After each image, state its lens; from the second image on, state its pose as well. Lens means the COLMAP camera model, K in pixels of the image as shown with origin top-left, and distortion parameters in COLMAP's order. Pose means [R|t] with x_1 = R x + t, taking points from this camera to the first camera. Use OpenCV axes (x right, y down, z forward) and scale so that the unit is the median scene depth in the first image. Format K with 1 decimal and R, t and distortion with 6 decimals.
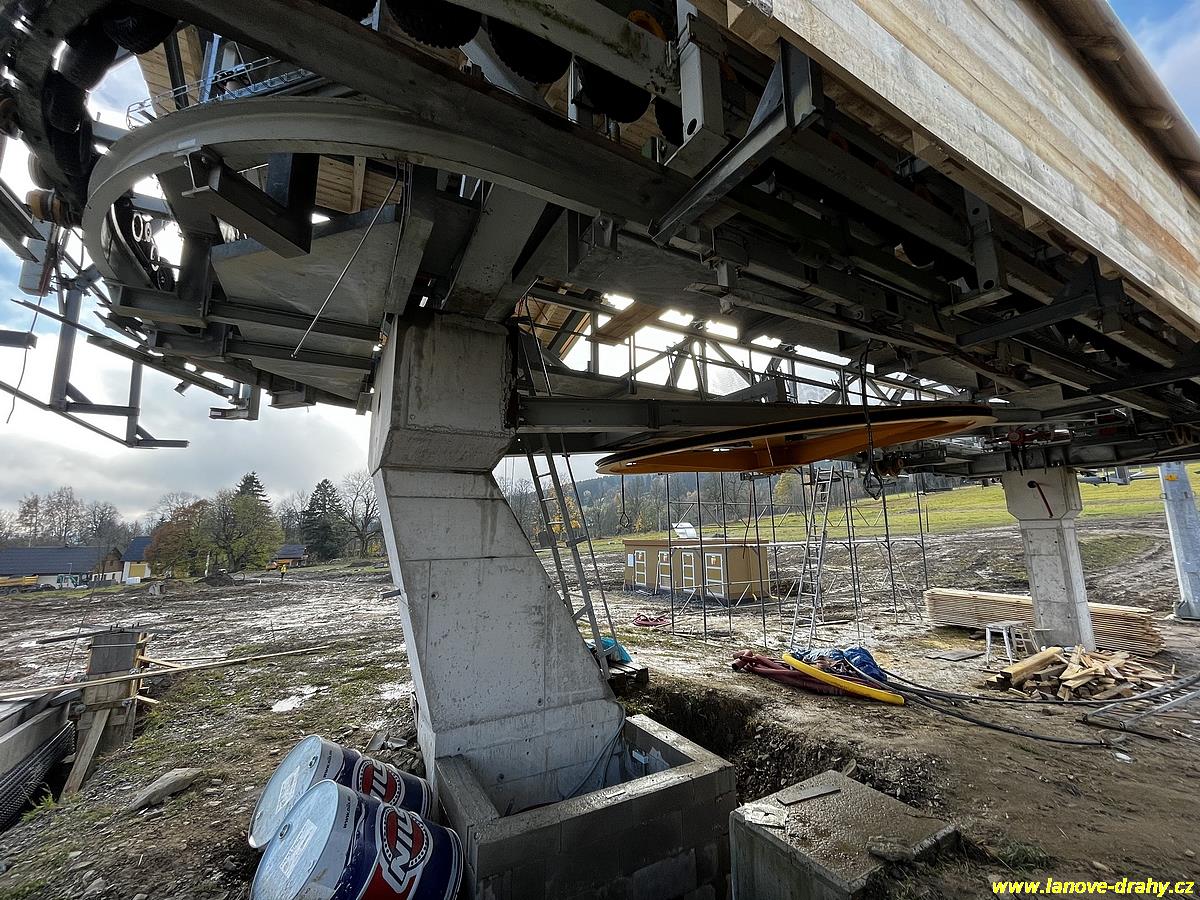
lens RADIAL K [[486.5, 0, 600.0], [0, 486.5, 450.0], [0, 0, 1]] dist [-0.002121, -0.000647]
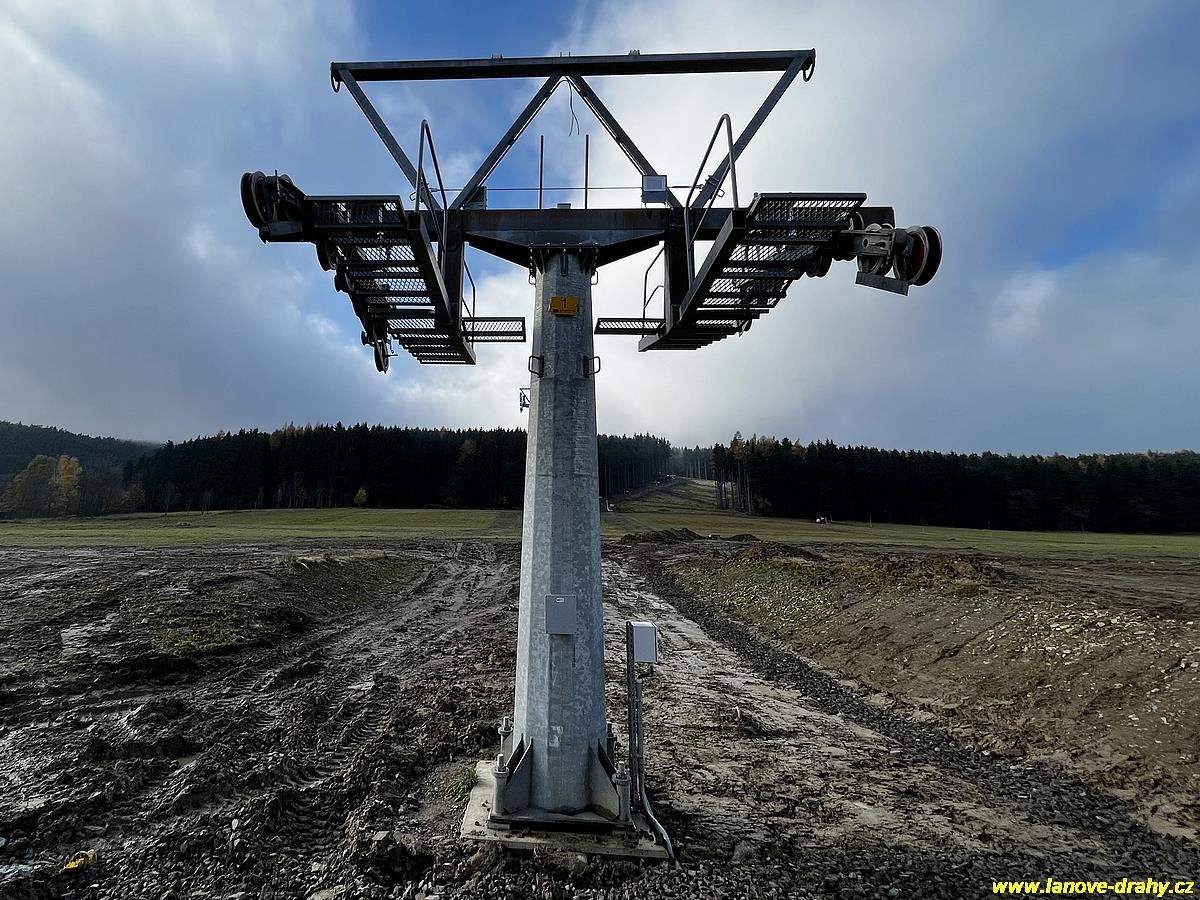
lens RADIAL K [[486.5, 0, 600.0], [0, 486.5, 450.0], [0, 0, 1]] dist [-0.002121, -0.000647]
pose [[0.324113, 0.260663, 0.909398, 0.600812], [-0.211392, 0.956939, -0.198949, 0.124833], [-0.922098, -0.127758, 0.365258, 0.581887]]
